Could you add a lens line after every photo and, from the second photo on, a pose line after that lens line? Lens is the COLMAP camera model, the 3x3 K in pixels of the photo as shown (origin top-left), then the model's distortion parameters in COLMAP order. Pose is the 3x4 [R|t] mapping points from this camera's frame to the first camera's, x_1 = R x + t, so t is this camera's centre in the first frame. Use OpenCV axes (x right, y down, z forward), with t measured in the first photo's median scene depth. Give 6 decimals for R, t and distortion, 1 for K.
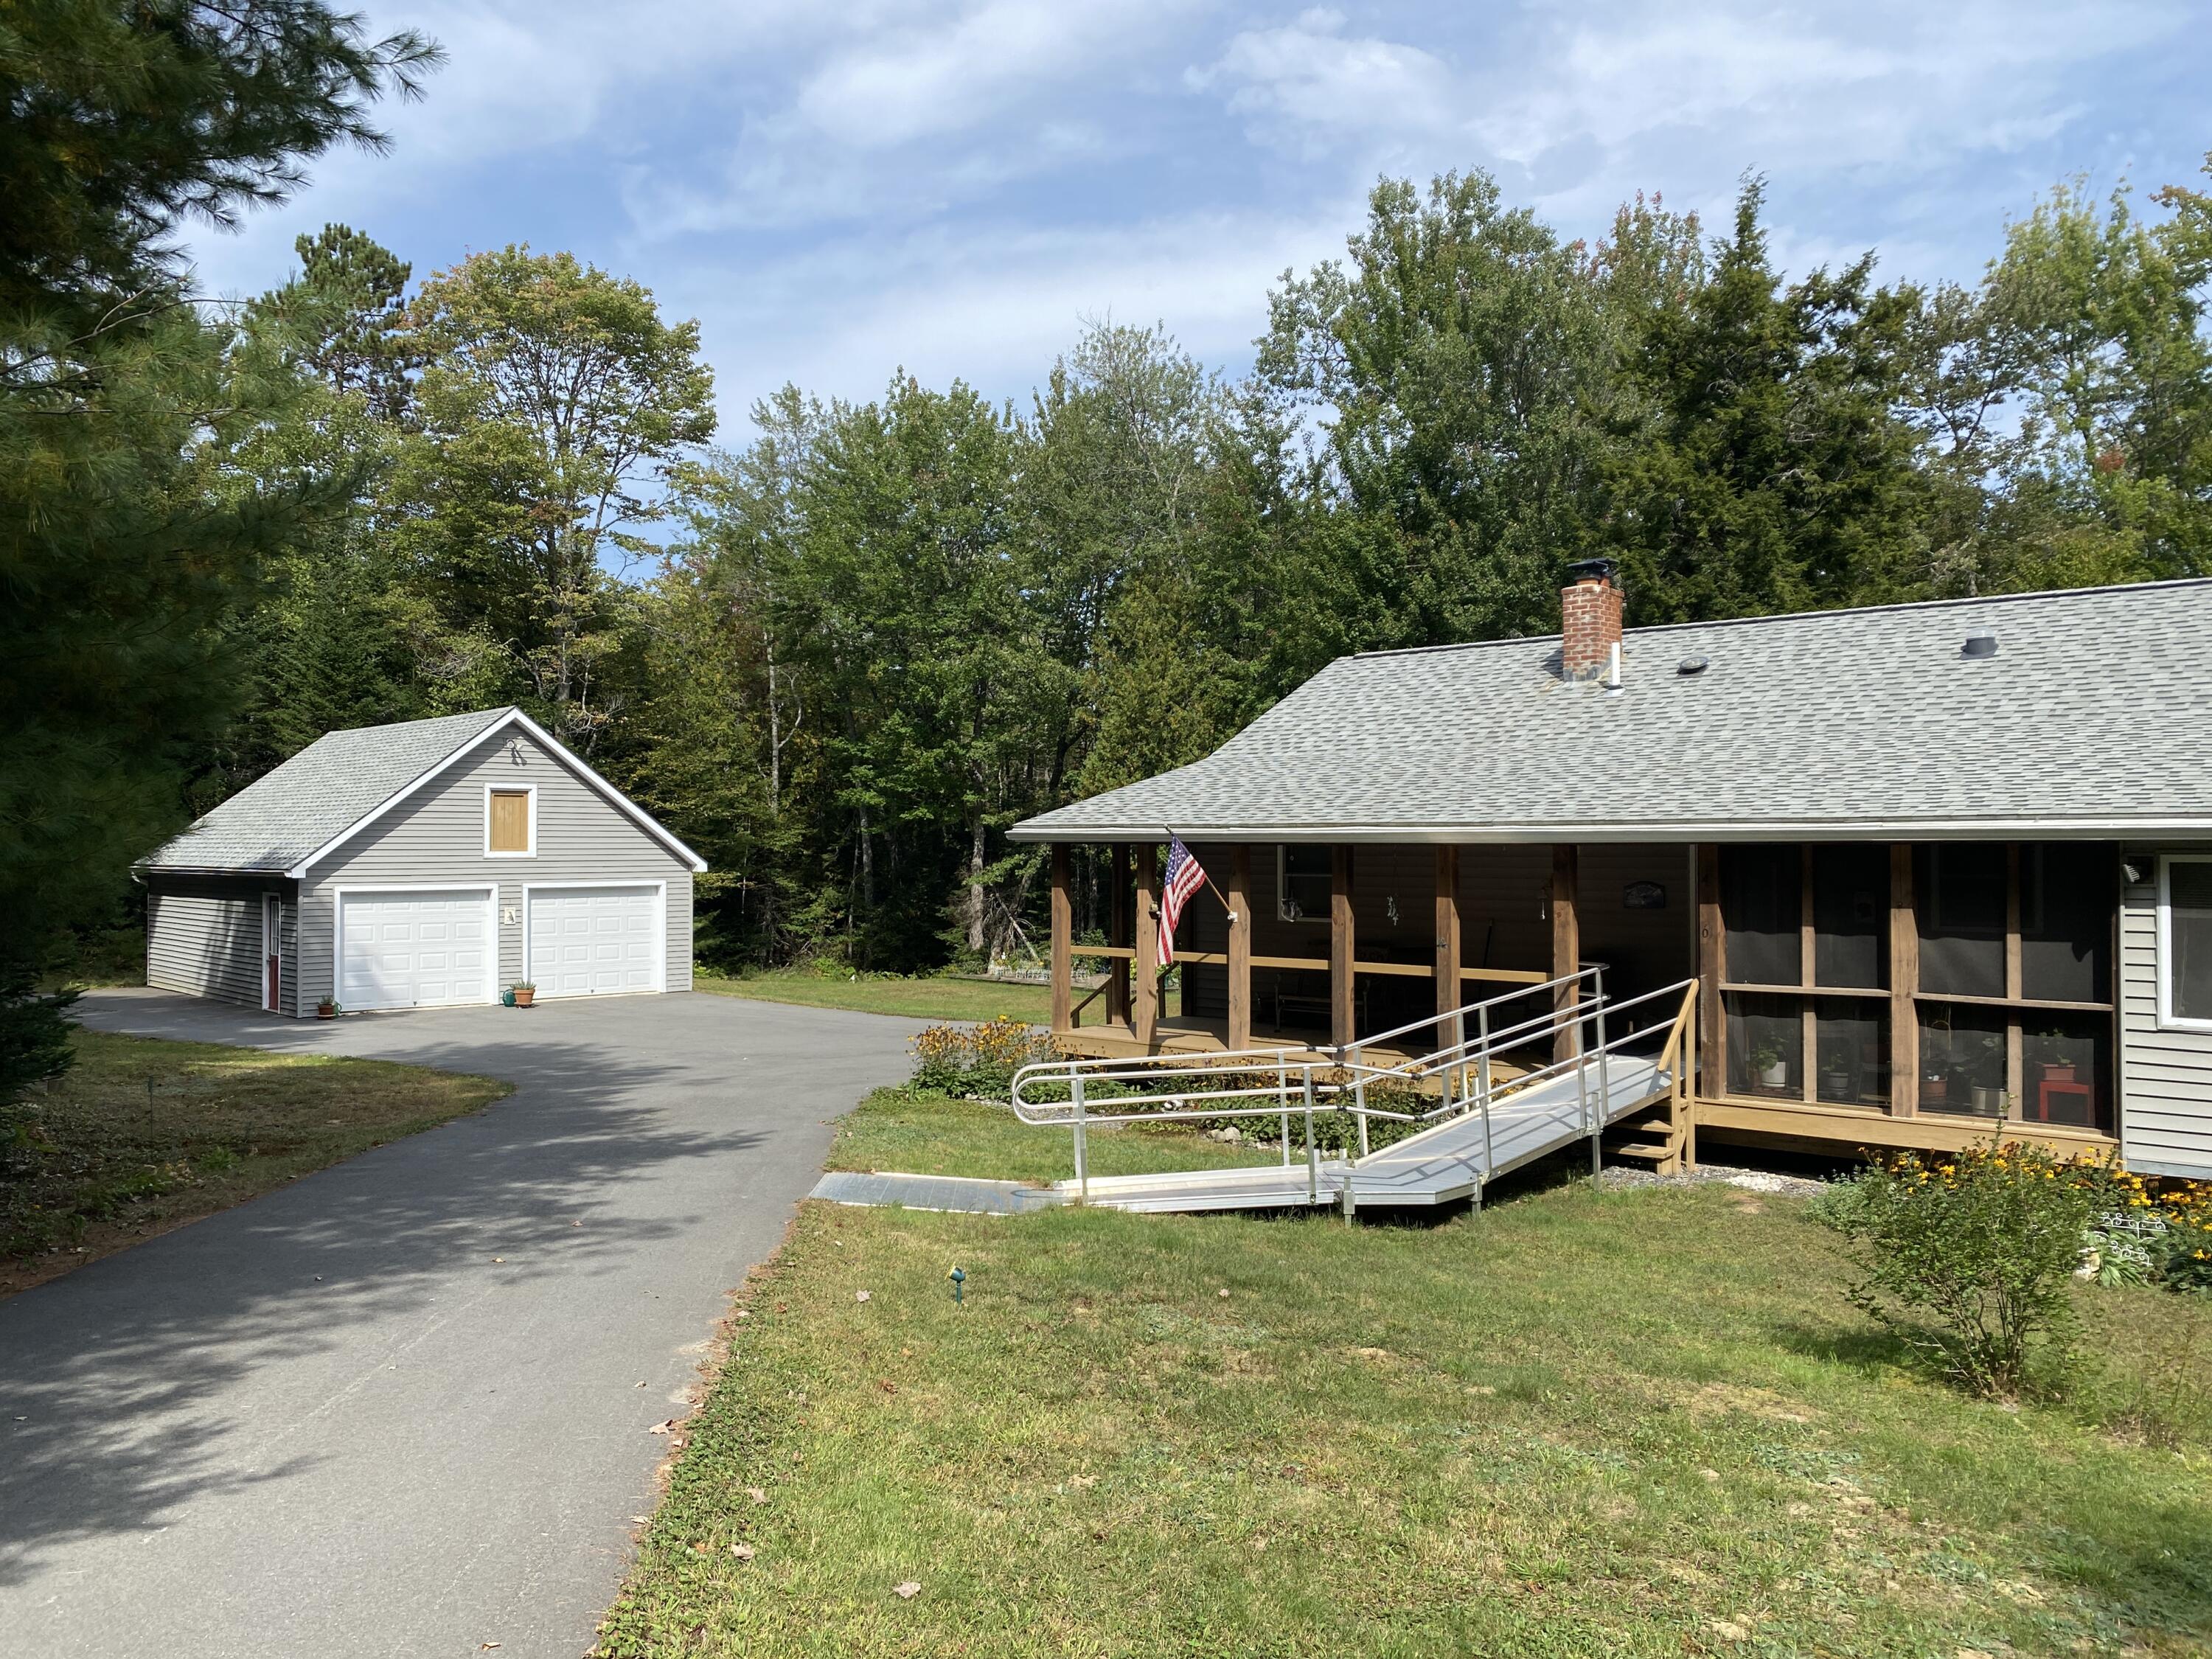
lens RADIAL K [[1670.9, 0, 1106.0], [0, 1670.9, 829.5], [0, 0, 1]] dist [0.004517, -0.008096]
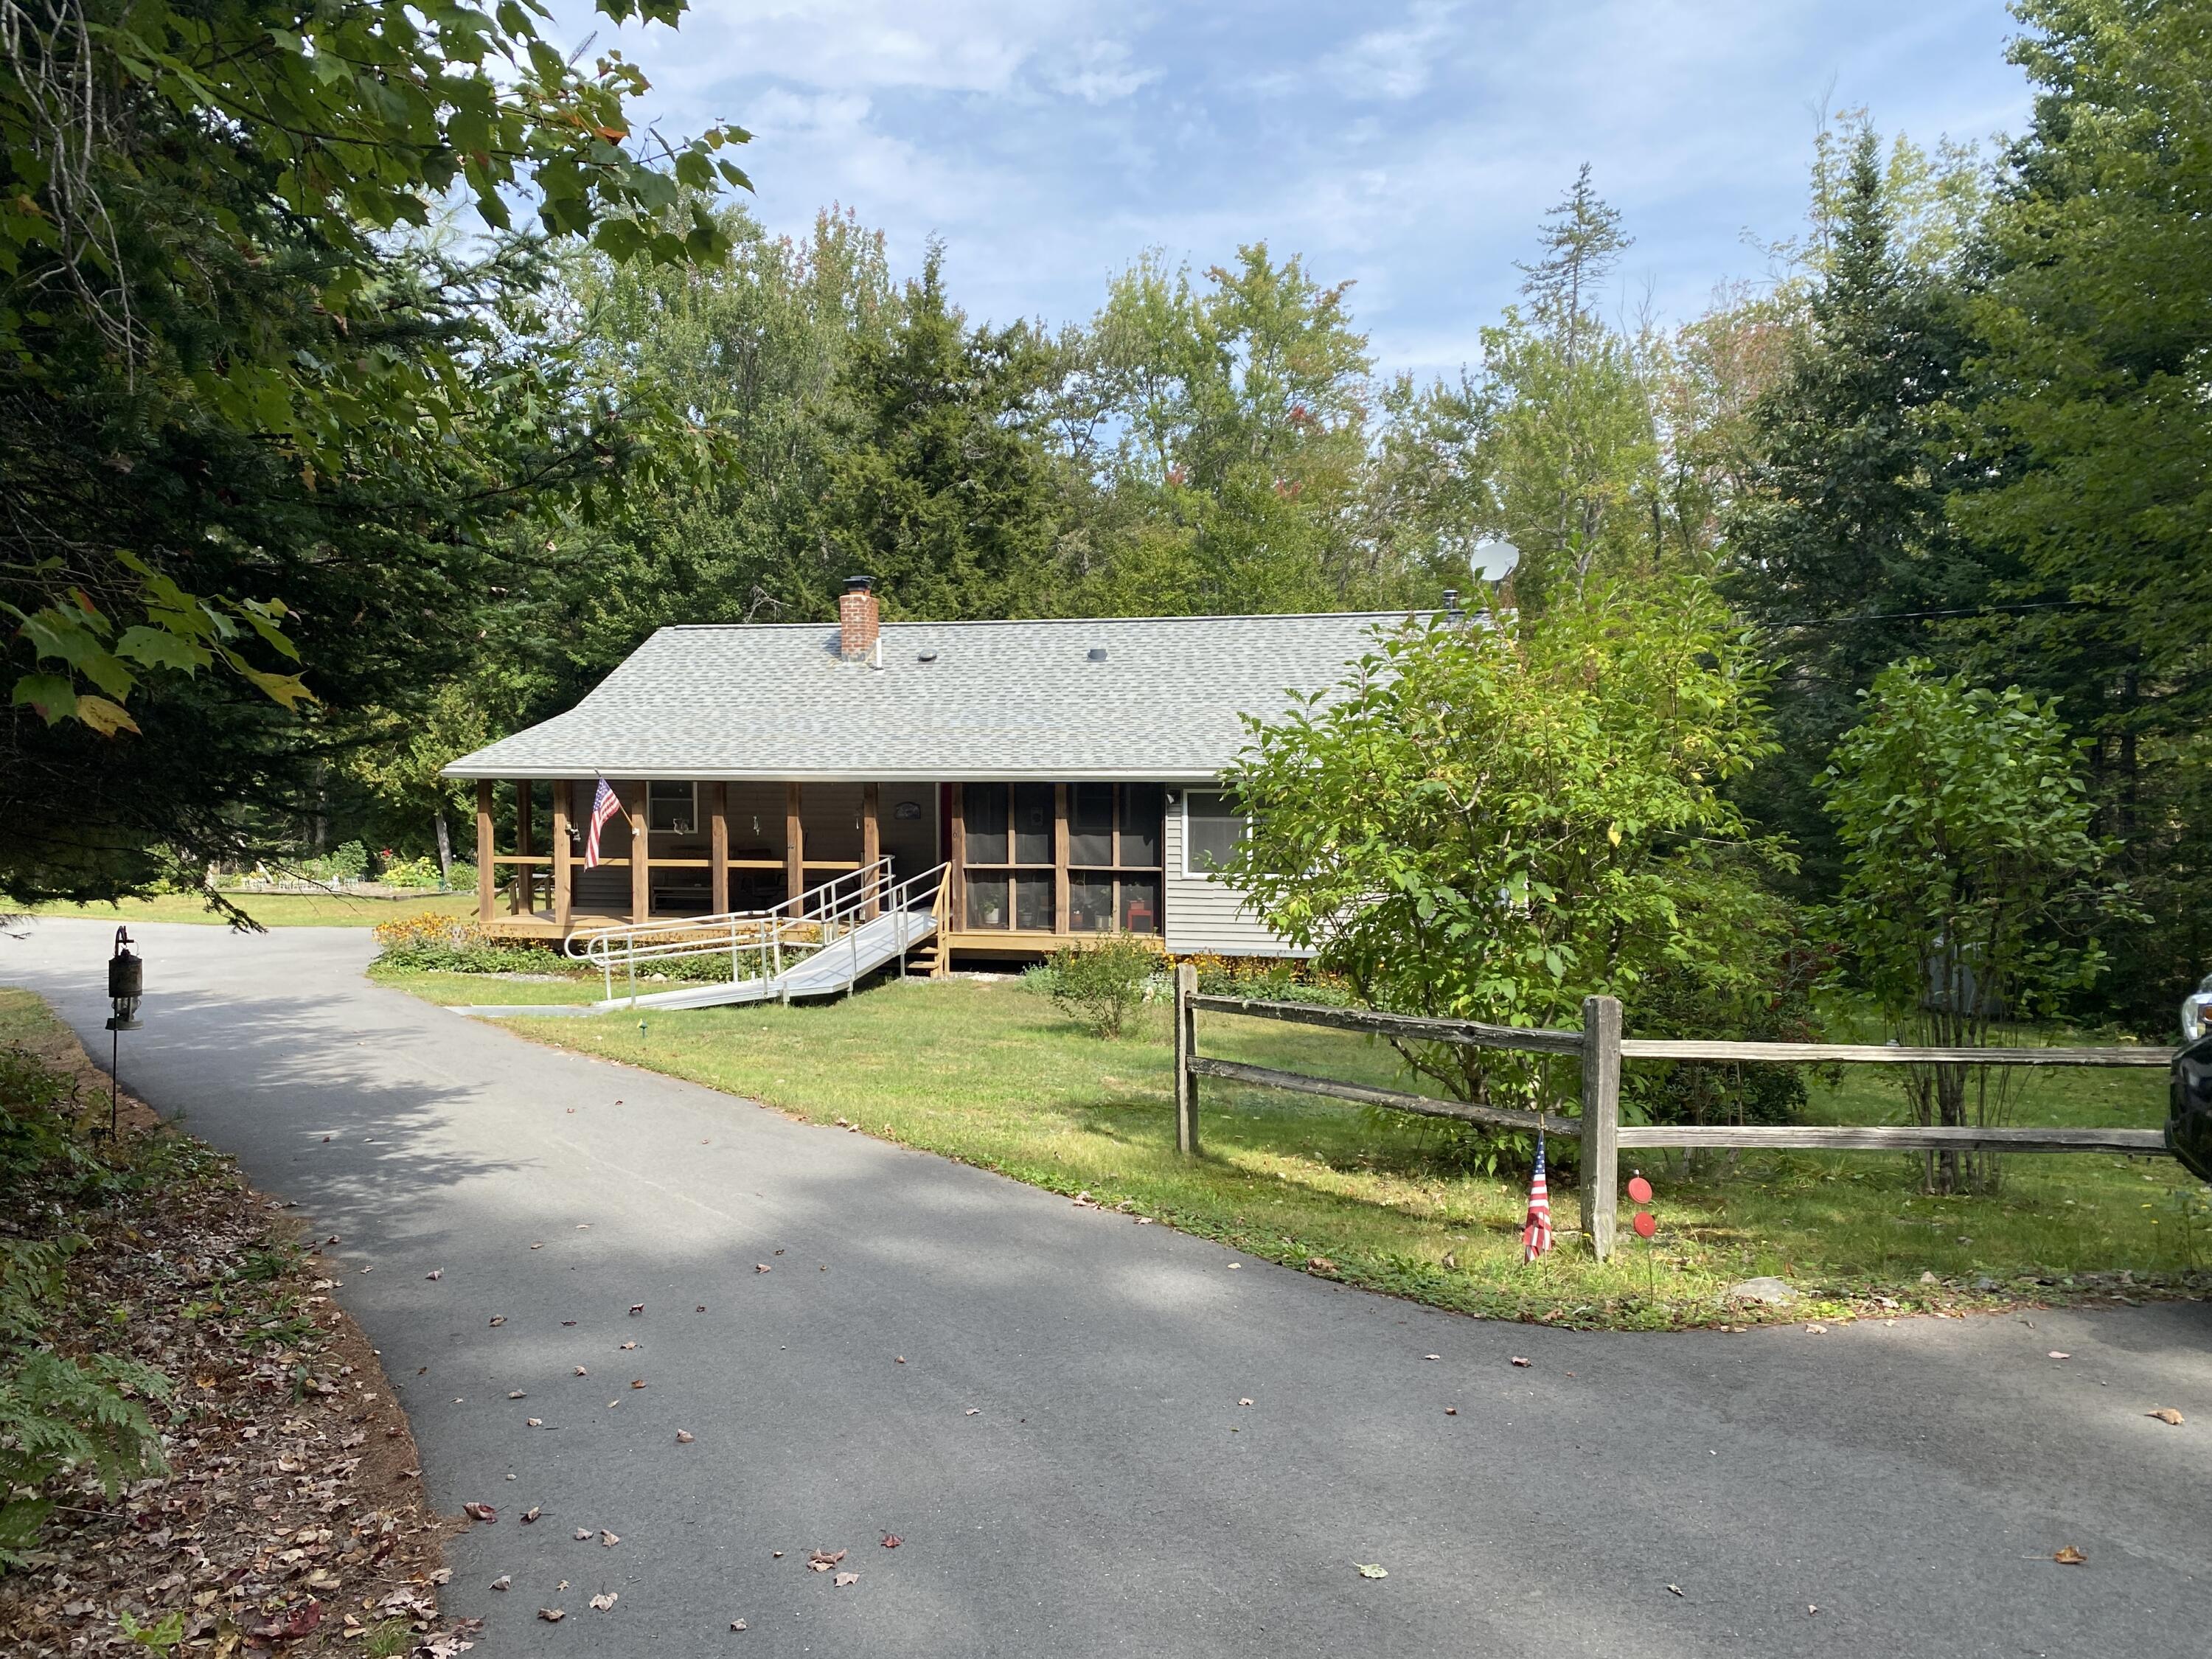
lens RADIAL K [[1670.9, 0, 1106.0], [0, 1670.9, 829.5], [0, 0, 1]] dist [0.004517, -0.008096]
pose [[0.880129, -0.027804, 0.473919, -0.127041], [-0.002129, 0.998042, 0.062508, -0.020446], [-0.474729, -0.056024, 0.878347, -0.228899]]
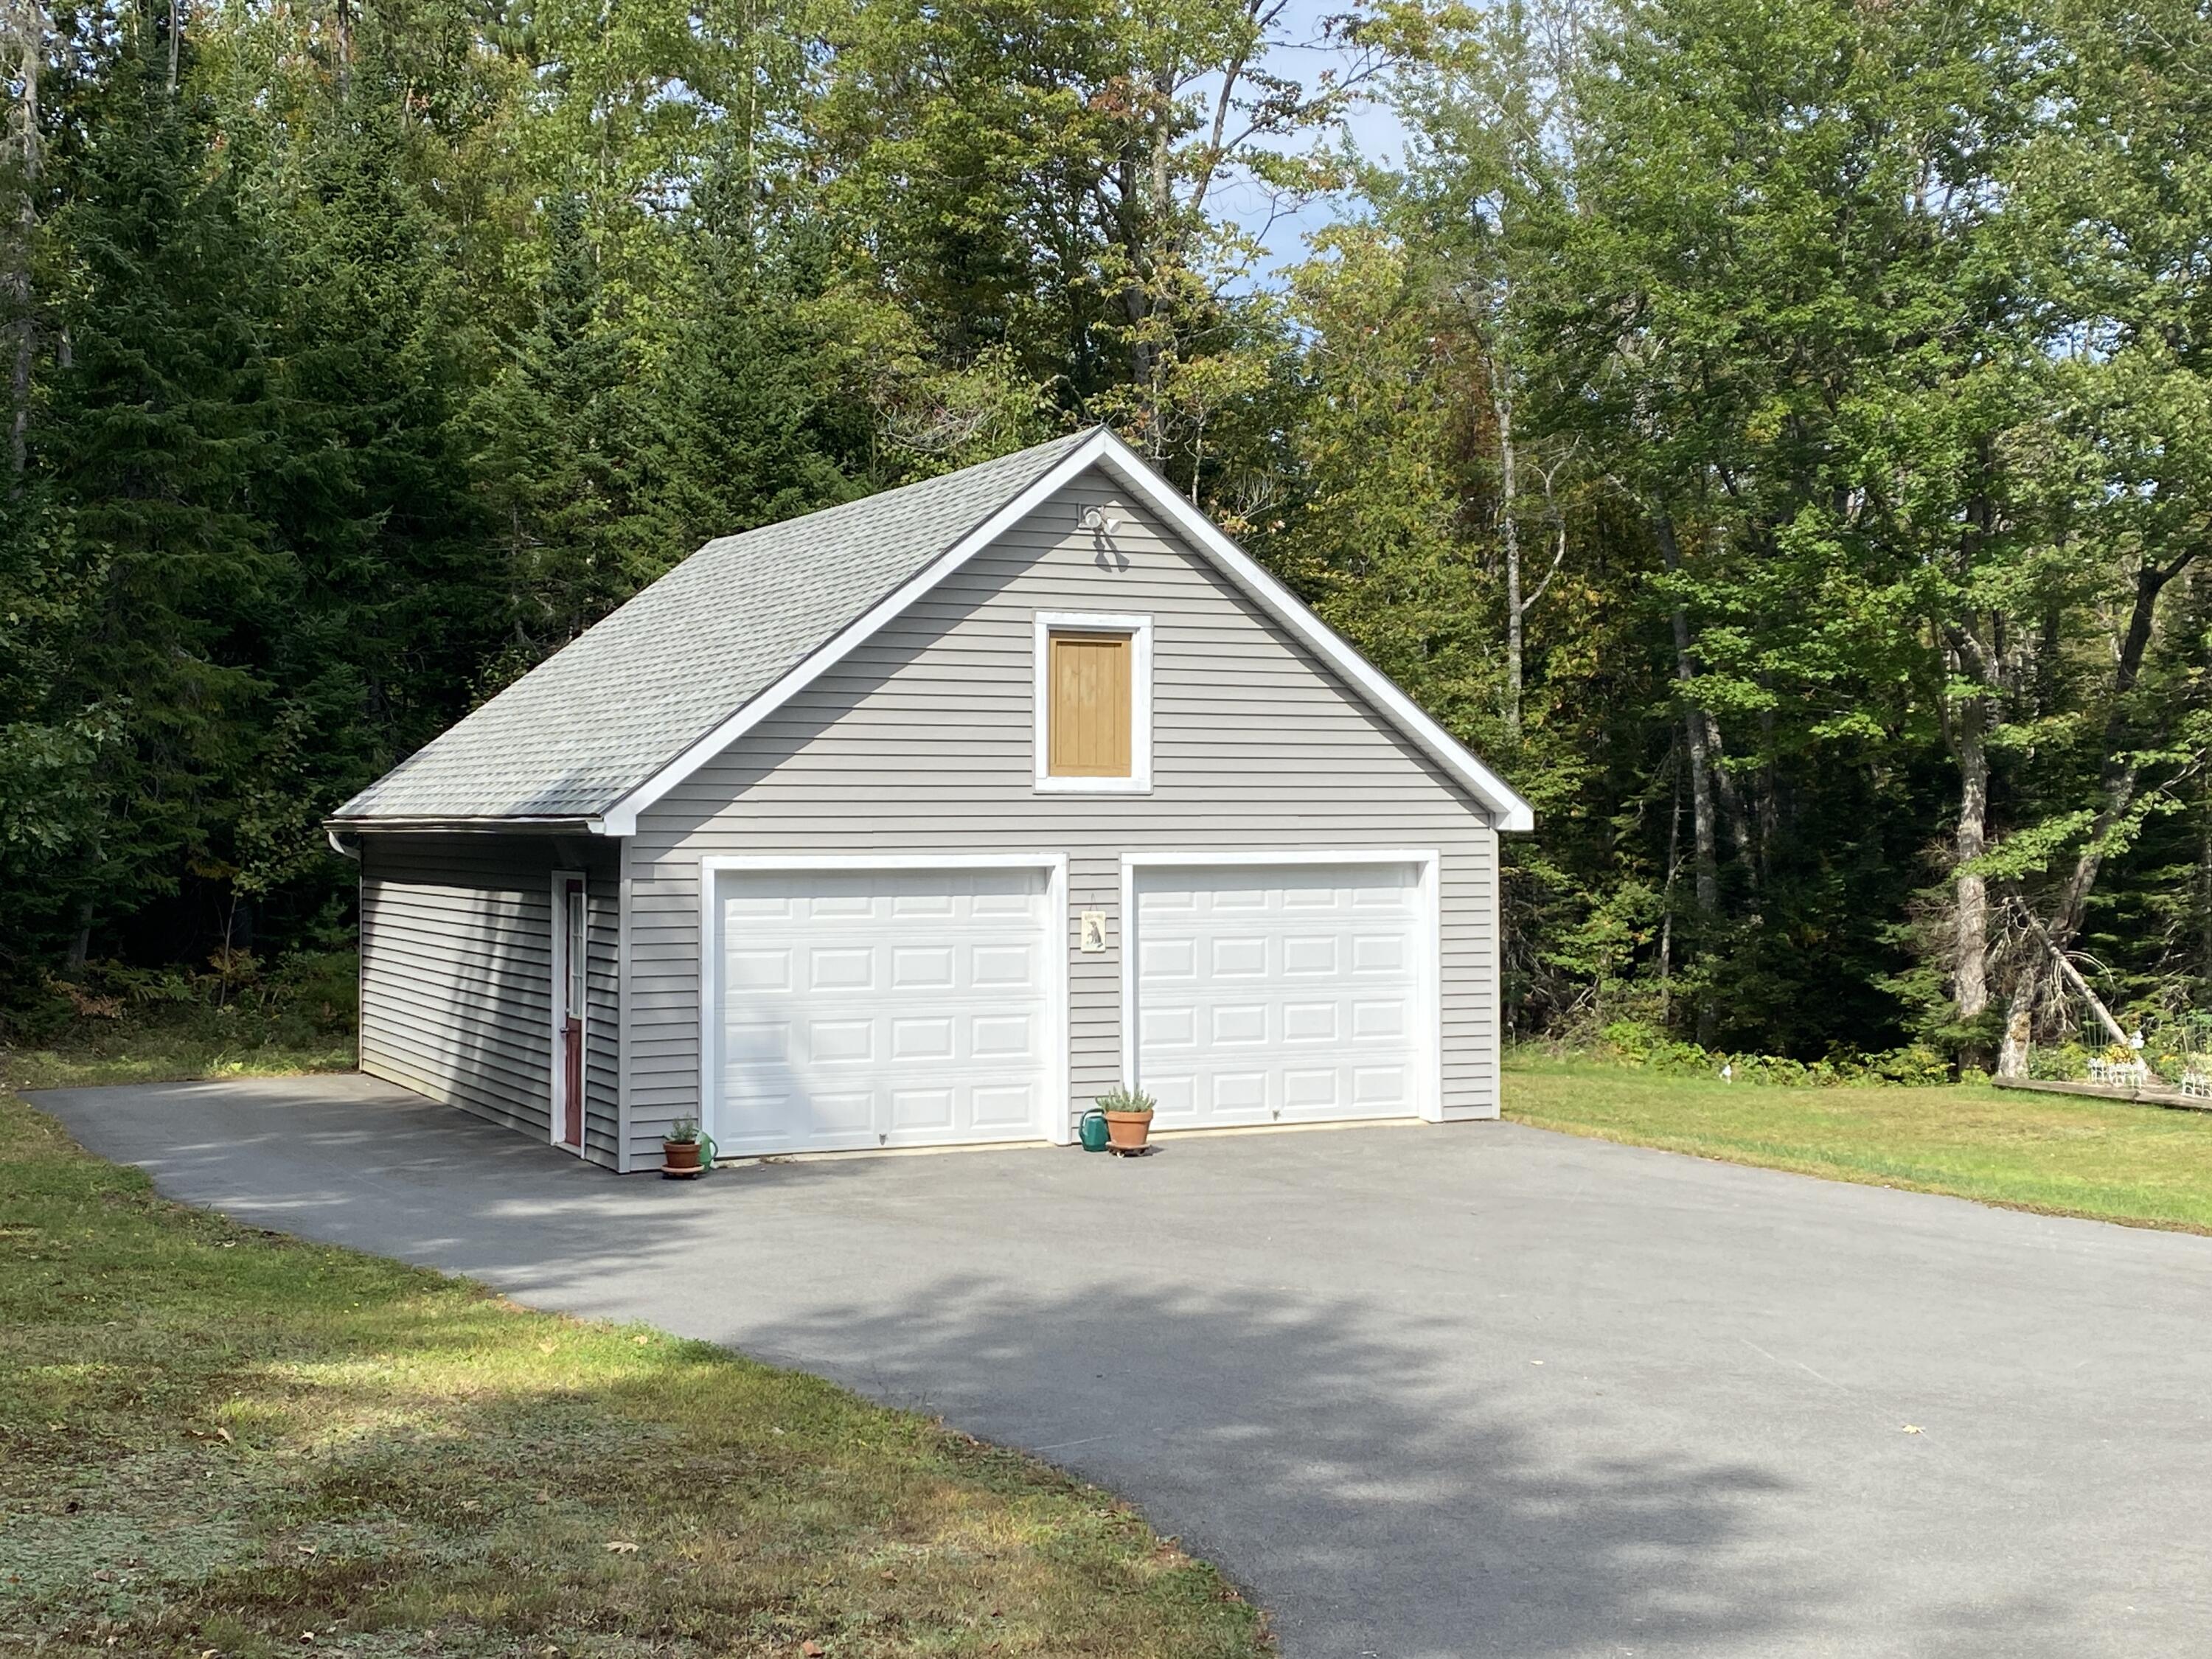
lens RADIAL K [[2741.4, 0, 1101.3], [0, 2741.4, 563.0], [0, 0, 1]] dist [0.000918, 0.574469]
pose [[0.953293, -0.031739, -0.300374, -0.135339], [0.006456, 0.996378, -0.084790, 0.016636], [0.301977, 0.078891, 0.950045, 0.318353]]
